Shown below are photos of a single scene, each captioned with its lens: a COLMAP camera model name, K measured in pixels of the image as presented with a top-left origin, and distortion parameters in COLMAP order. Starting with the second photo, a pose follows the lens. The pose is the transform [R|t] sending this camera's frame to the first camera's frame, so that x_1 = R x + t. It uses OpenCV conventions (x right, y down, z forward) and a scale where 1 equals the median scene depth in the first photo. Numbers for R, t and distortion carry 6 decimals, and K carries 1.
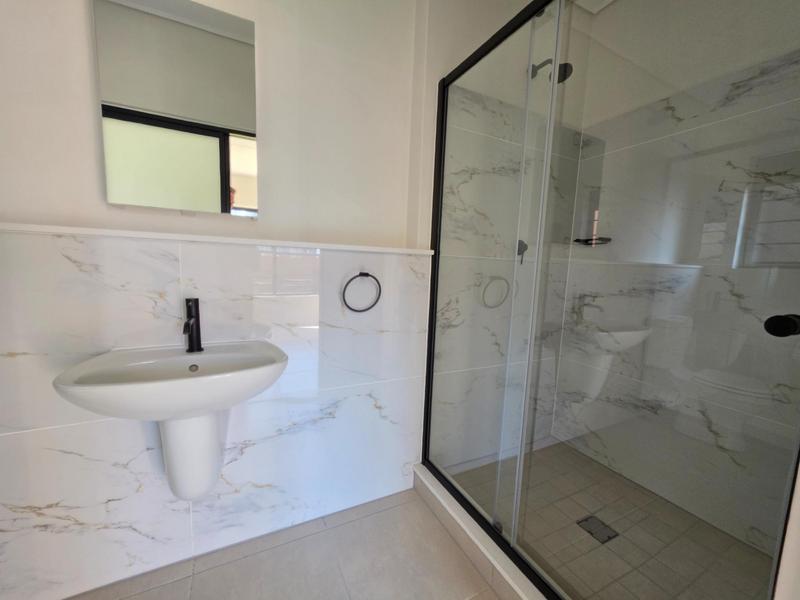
lens RADIAL K [[319.8, 0, 403.1], [0, 319.8, 301.7], [0, 0, 1]] dist [-0.003099, 0.000287]
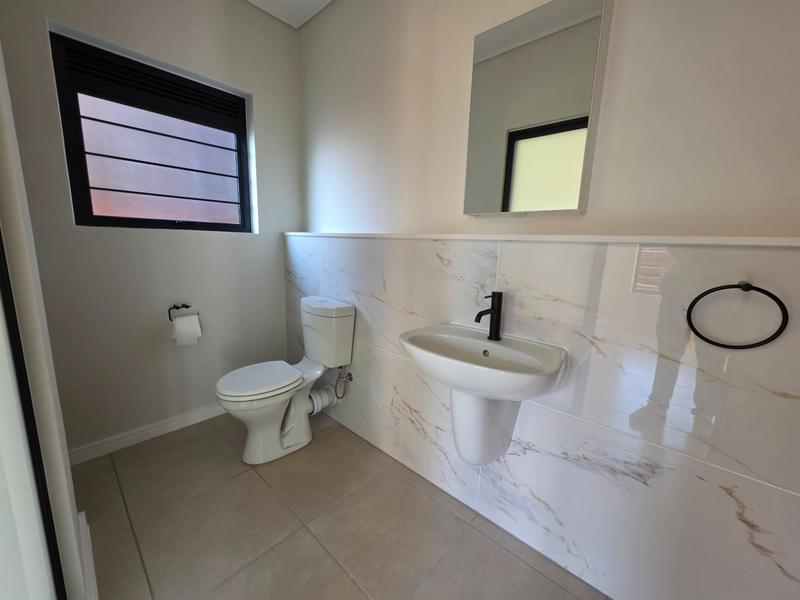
lens RADIAL K [[319.8, 0, 400.4], [0, 319.8, 295.9], [0, 0, 1]] dist [-0.003099, 0.000287]
pose [[0.351218, 0.126542, -0.927703, 0.244687], [-0.123217, 0.988454, 0.088181, -0.051830], [0.928151, 0.083338, 0.362755, 0.273493]]
